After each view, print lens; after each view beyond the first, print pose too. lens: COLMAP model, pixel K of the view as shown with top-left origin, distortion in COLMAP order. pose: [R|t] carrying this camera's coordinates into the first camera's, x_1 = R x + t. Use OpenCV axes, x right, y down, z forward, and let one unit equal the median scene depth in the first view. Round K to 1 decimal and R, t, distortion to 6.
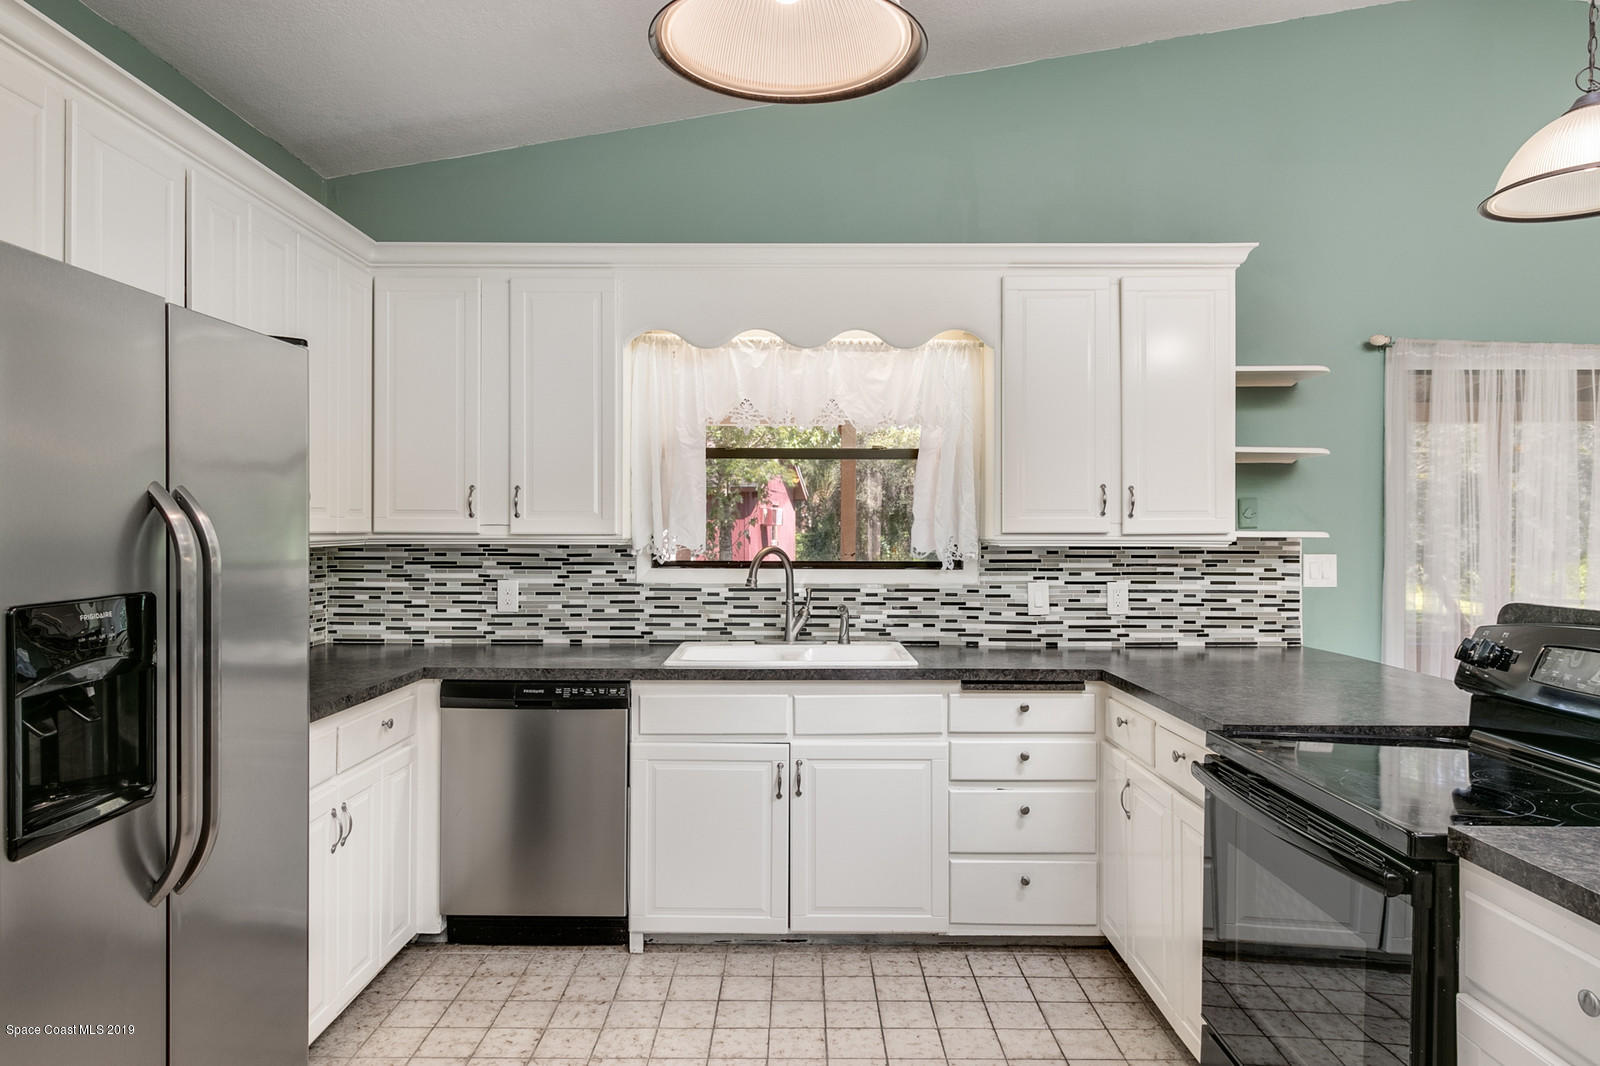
lens RADIAL K [[970.5, 0, 794.6], [0, 970.5, 528.4], [0, 0, 1]] dist [0.003655, -0.000989]
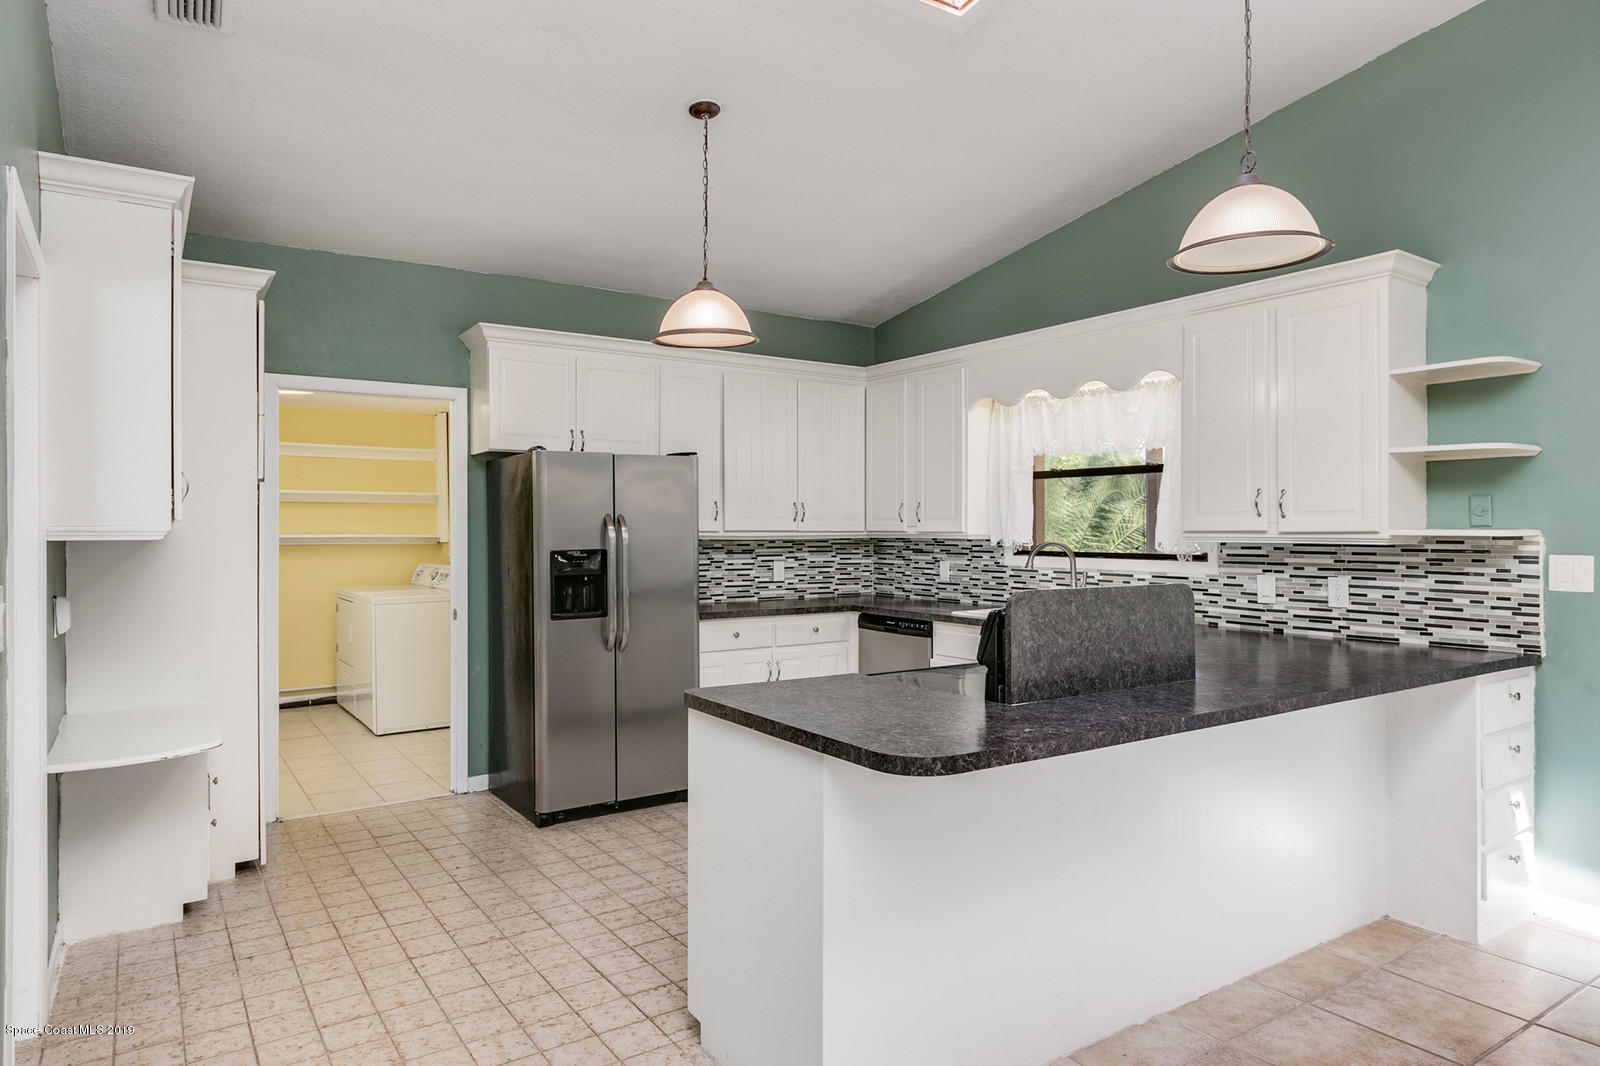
lens RADIAL K [[970.5, 0, 794.6], [0, 970.5, 528.4], [0, 0, 1]] dist [0.003655, -0.000989]
pose [[0.567616, -0.002377, -0.823290, 0.874276], [0.001478, 0.999997, -0.001869, 0.002568], [0.823292, -0.000156, 0.567618, -0.100920]]
